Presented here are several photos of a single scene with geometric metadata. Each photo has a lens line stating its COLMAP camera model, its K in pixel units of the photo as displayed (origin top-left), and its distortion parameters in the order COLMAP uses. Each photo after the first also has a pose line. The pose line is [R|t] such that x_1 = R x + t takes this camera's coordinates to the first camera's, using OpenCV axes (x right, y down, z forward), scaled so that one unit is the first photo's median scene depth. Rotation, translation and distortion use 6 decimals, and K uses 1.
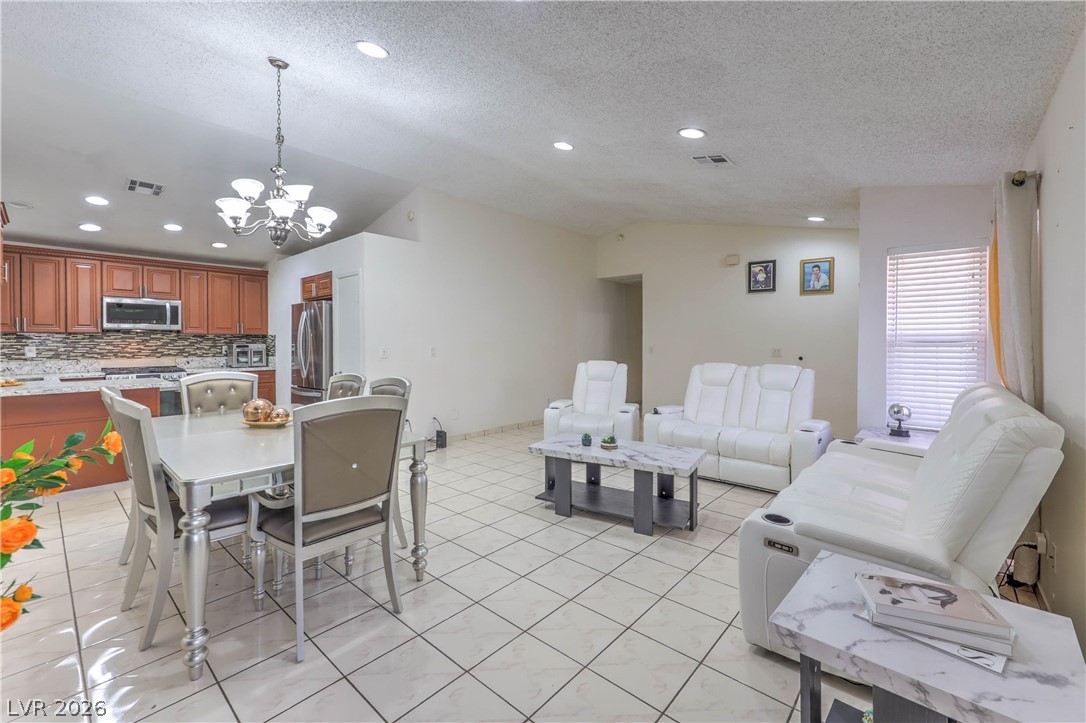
lens RADIAL K [[454.6, 0, 549.7], [0, 454.6, 344.6], [0, 0, 1]] dist [0.003486, 0.000068]
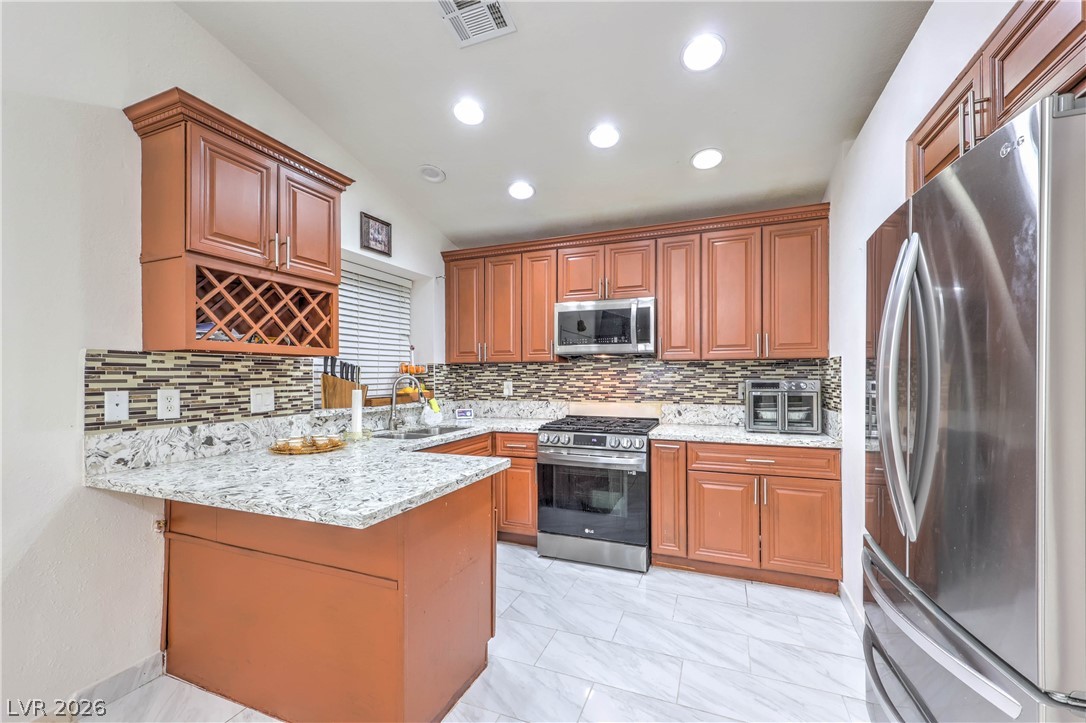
lens RADIAL K [[449.5, 0, 543.0], [0, 449.5, 361.5], [0, 0, 1]] dist [0.005855, 0.000226]
pose [[0.324755, -0.028183, -0.945378, -0.364470], [-0.003817, 0.999509, -0.031108, -0.005061], [0.945790, 0.013711, 0.324488, 0.721089]]
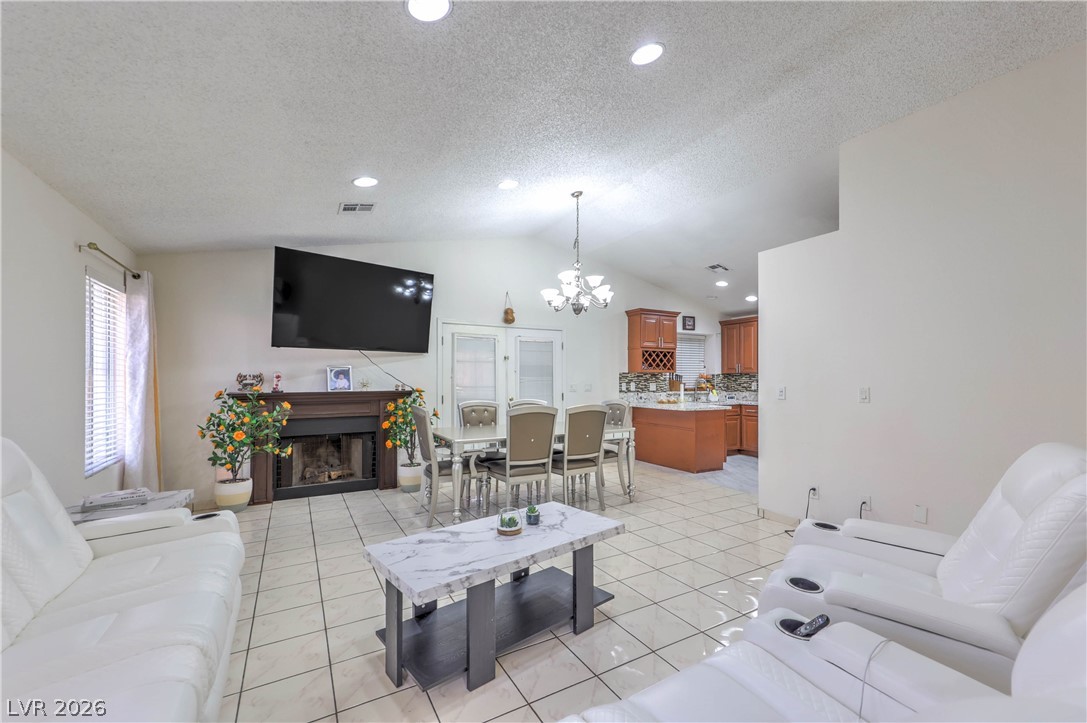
lens RADIAL K [[449.9, 0, 543.9], [0, 449.9, 376.7], [0, 0, 1]] dist [0.003174, 0.000158]
pose [[-0.336278, -0.003911, -0.941755, 0.450140], [-0.008161, 0.999966, -0.001238, -0.006622], [0.941727, 0.007269, -0.336298, 0.750304]]
